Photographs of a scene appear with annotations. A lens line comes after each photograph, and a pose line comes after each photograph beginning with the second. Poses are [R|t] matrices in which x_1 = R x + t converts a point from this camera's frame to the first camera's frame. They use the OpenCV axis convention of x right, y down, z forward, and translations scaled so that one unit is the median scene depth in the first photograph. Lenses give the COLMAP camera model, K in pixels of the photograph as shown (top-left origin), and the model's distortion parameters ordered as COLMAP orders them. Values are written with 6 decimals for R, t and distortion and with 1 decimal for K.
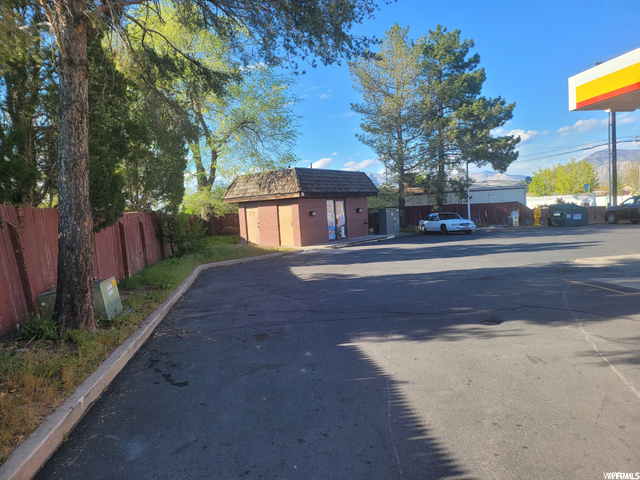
lens RADIAL K [[453.9, 0, 318.3], [0, 453.9, 239.7], [0, 0, 1]] dist [0.037706, -0.004035]
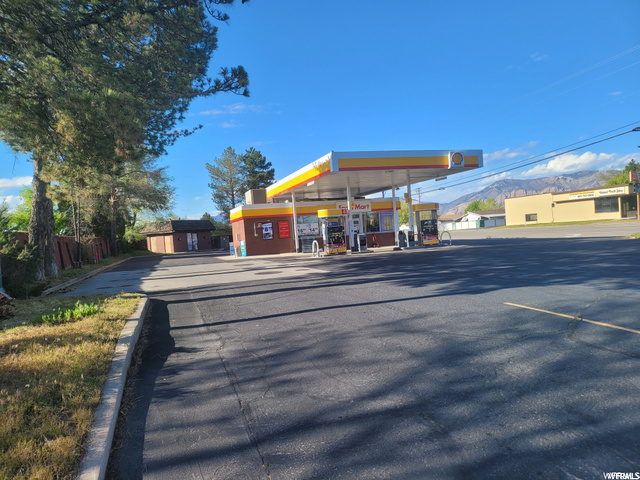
lens RADIAL K [[453.9, 0, 318.9], [0, 453.9, 240.9], [0, 0, 1]] dist [0.037706, -0.004035]
pose [[0.984428, -0.009946, 0.175509, 0.267846], [0.019836, 0.998306, -0.054688, 0.090702], [-0.174668, 0.057318, 0.982958, -1.376886]]
